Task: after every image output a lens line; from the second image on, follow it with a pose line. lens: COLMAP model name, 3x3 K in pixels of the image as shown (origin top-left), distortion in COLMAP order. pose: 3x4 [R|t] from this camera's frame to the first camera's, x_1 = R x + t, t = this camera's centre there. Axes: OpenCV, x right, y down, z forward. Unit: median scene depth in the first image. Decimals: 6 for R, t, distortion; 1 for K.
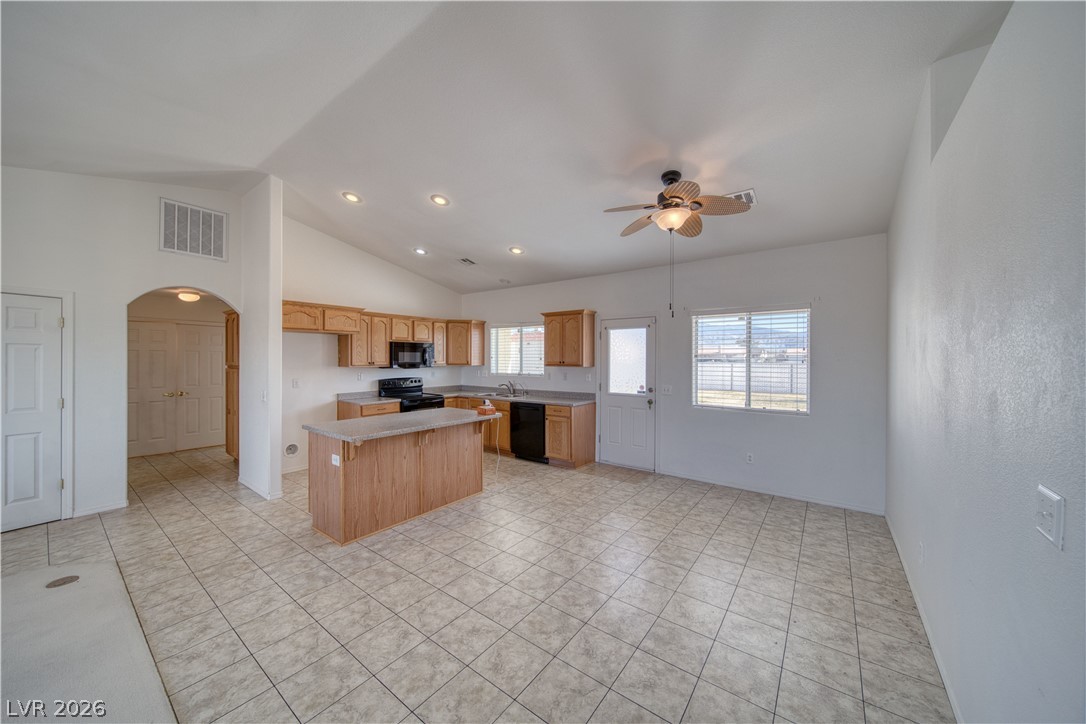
lens RADIAL K [[379.9, 0, 543.1], [0, 379.9, 360.5], [0, 0, 1]] dist [0.001071, -0.002245]
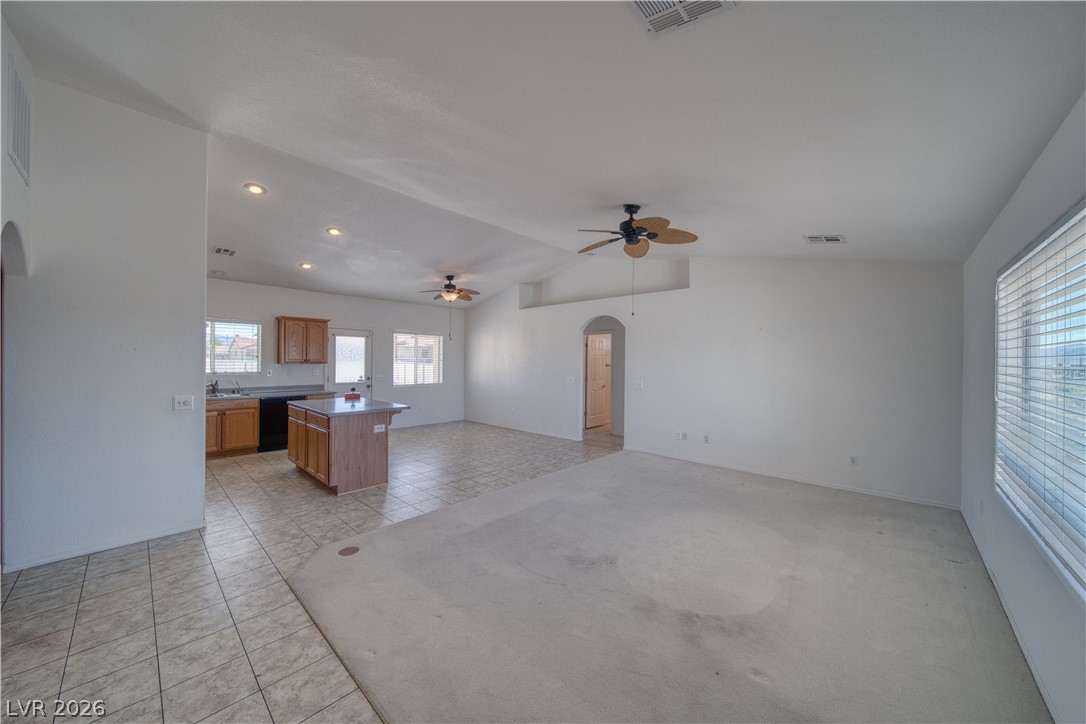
lens RADIAL K [[379.9, 0, 543.1], [0, 379.9, 360.5], [0, 0, 1]] dist [0.001071, -0.002245]
pose [[0.101545, -0.000546, 0.994831, -1.419501], [-0.005562, 0.999984, 0.001116, 0.000078], [-0.994815, -0.005647, 0.101540, 0.178429]]
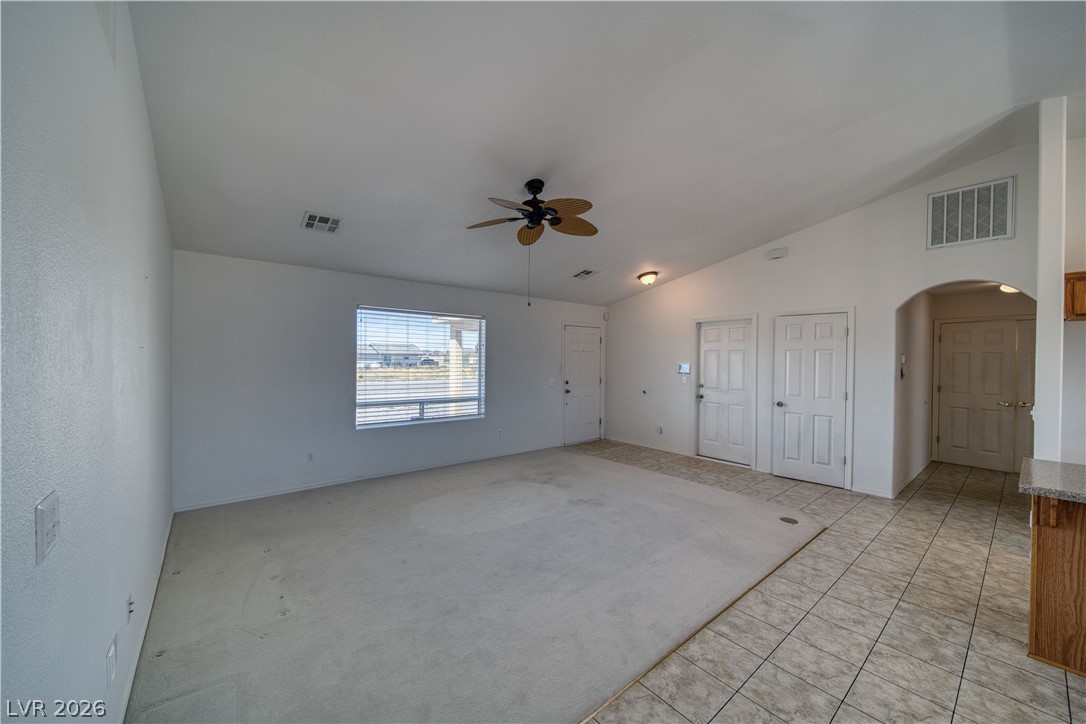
lens RADIAL K [[397.4, 0, 520.1], [0, 397.4, 361.2], [0, 0, 1]] dist [-0.000162, -0.001598]
pose [[-0.262350, 0.001185, -0.964972, 0.236408], [-0.011427, 0.999925, 0.004334, 0.003312], [0.964905, 0.012164, -0.262317, 0.253772]]
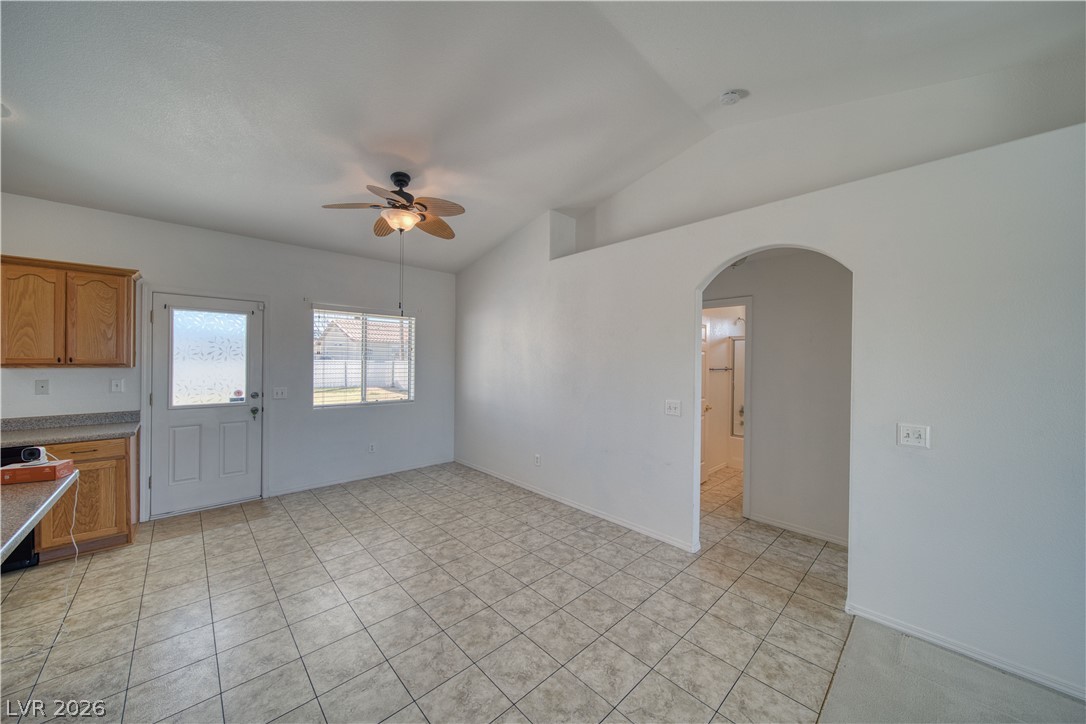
lens RADIAL K [[379.9, 0, 543.1], [0, 379.9, 360.5], [0, 0, 1]] dist [0.001071, -0.002245]
pose [[0.165006, -0.003547, 0.986286, -0.471523], [-0.007262, 0.999962, 0.004811, -0.001937], [-0.986266, -0.007956, 0.164974, 0.352738]]
